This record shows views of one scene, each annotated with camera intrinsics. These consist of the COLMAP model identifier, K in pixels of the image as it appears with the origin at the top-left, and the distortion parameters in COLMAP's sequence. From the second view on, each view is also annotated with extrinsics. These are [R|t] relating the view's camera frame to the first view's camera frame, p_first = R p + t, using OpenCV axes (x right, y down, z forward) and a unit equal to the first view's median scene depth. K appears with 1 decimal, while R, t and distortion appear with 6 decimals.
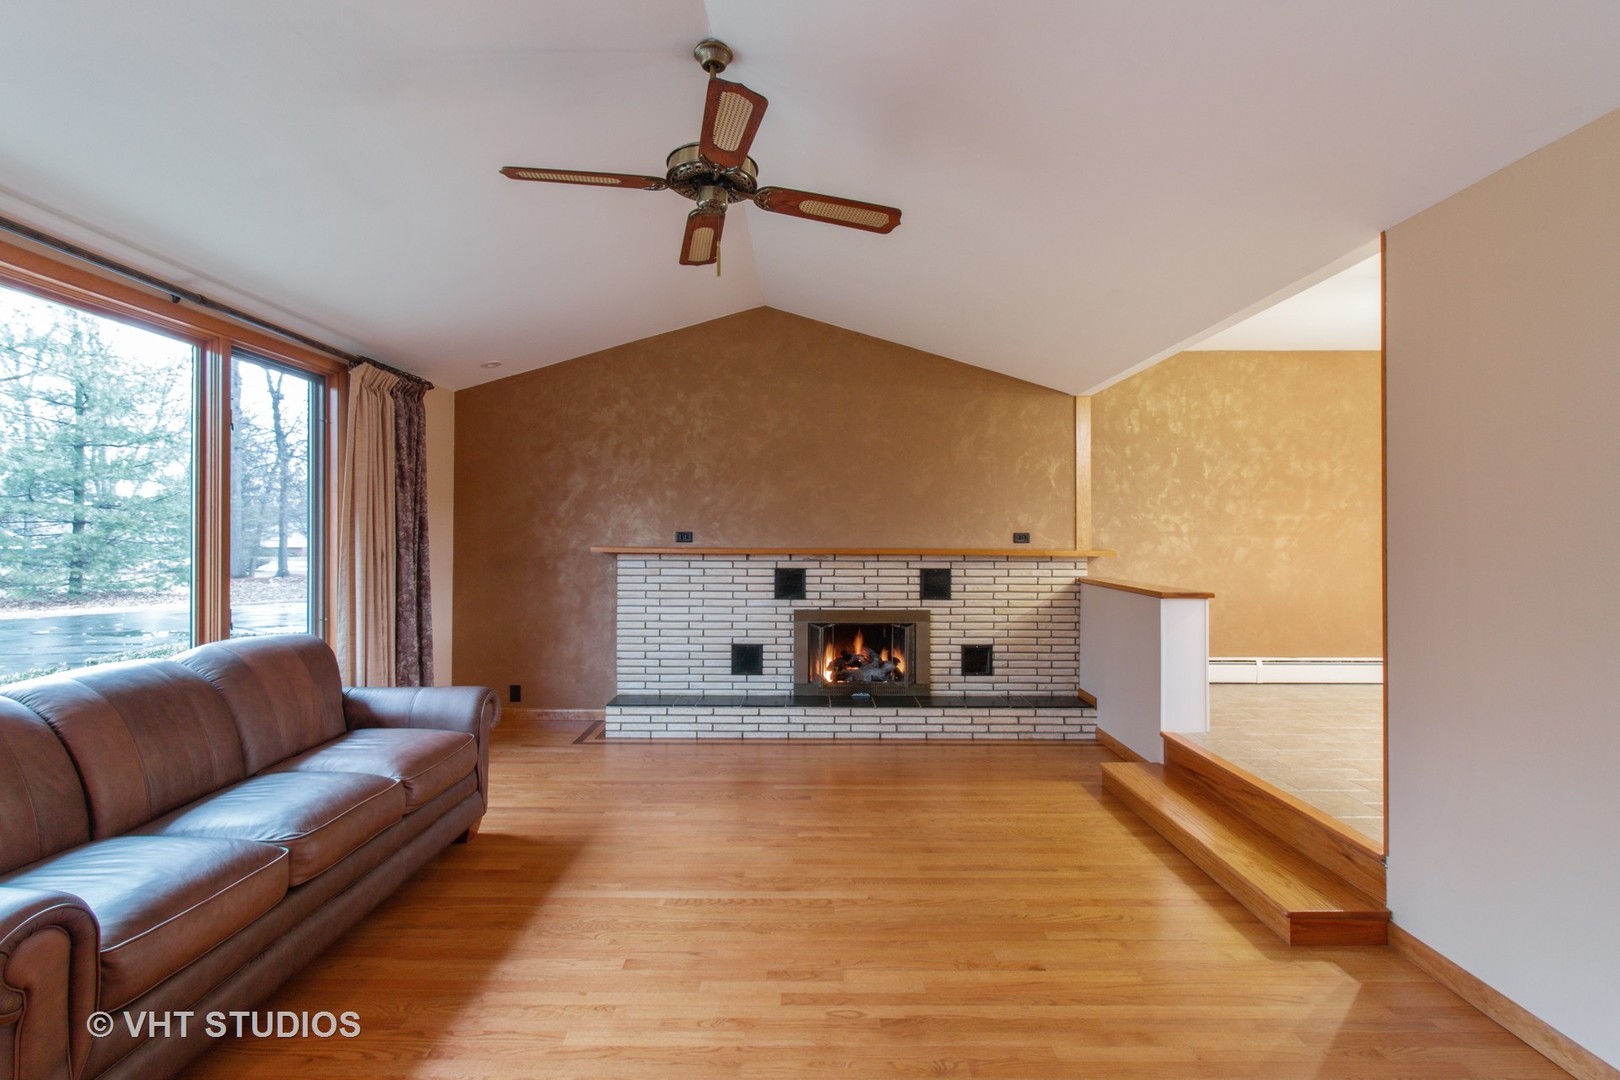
lens RADIAL K [[751.5, 0, 804.5], [0, 751.5, 535.8], [0, 0, 1]] dist [0.001187, 0.000728]
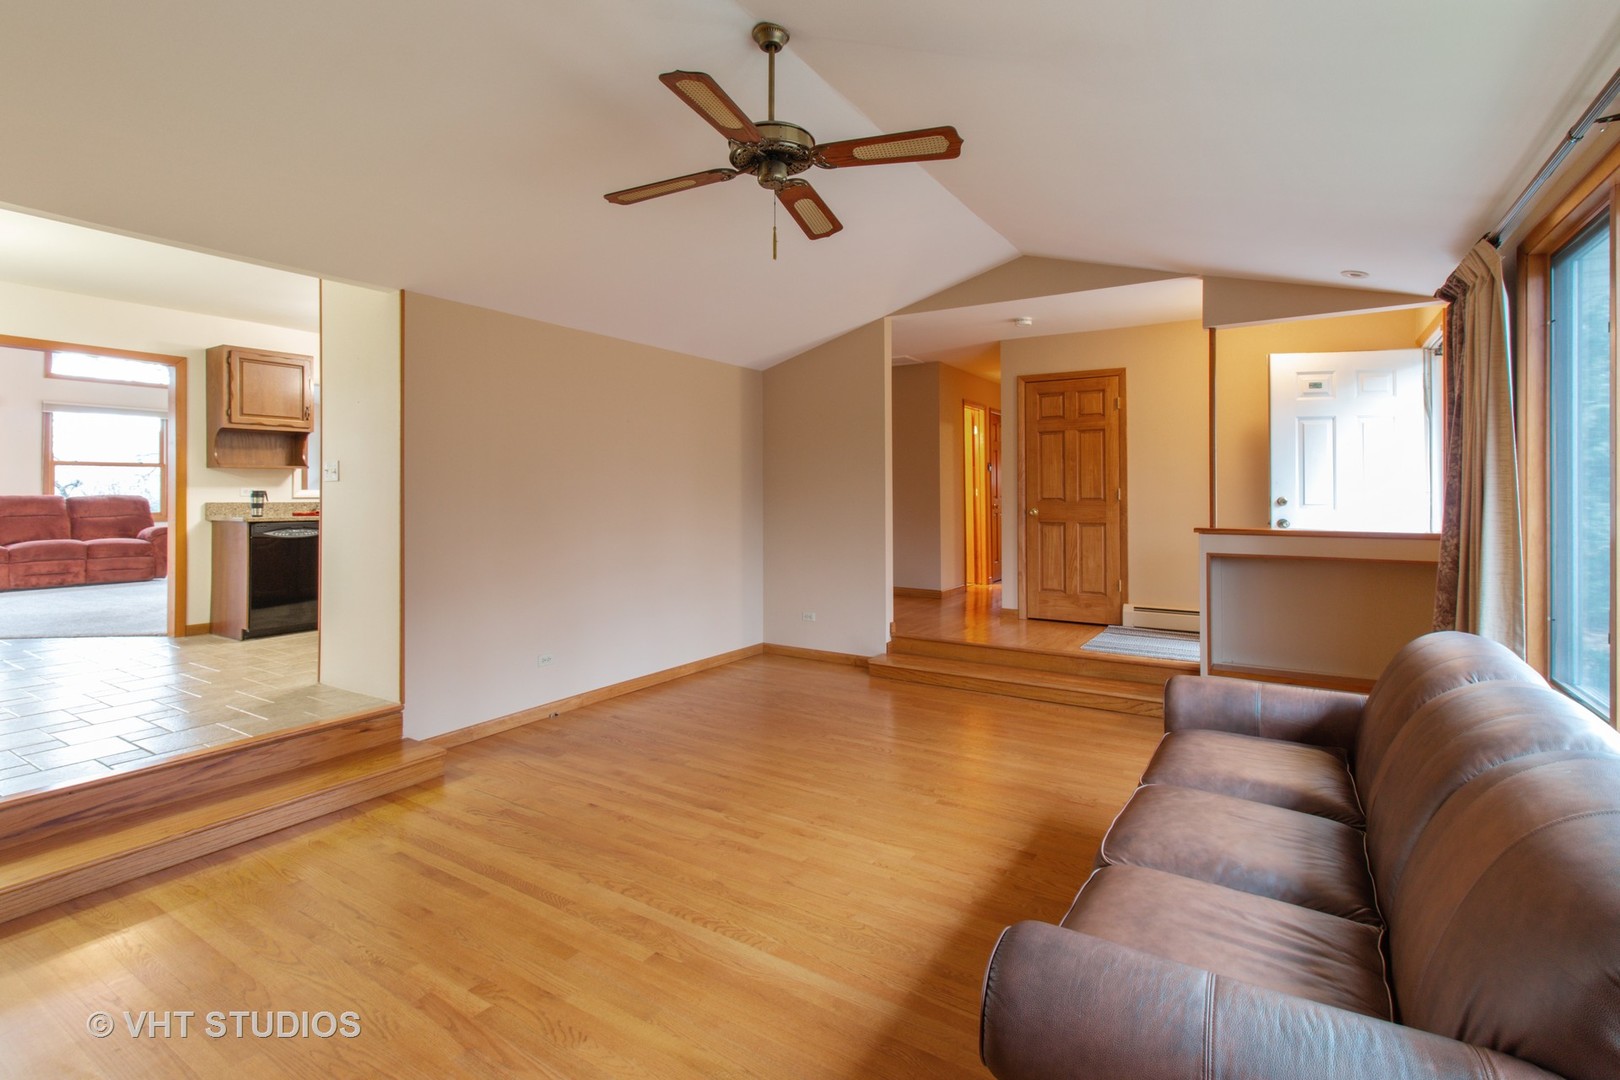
lens RADIAL K [[751.5, 0, 817.2], [0, 751.5, 489.0], [0, 0, 1]] dist [0.001187, 0.000728]
pose [[-0.853056, -0.004248, 0.521802, -0.710199], [-0.004589, 0.999989, 0.000639, -0.011969], [-0.521799, -0.001849, -0.853067, 1.818841]]
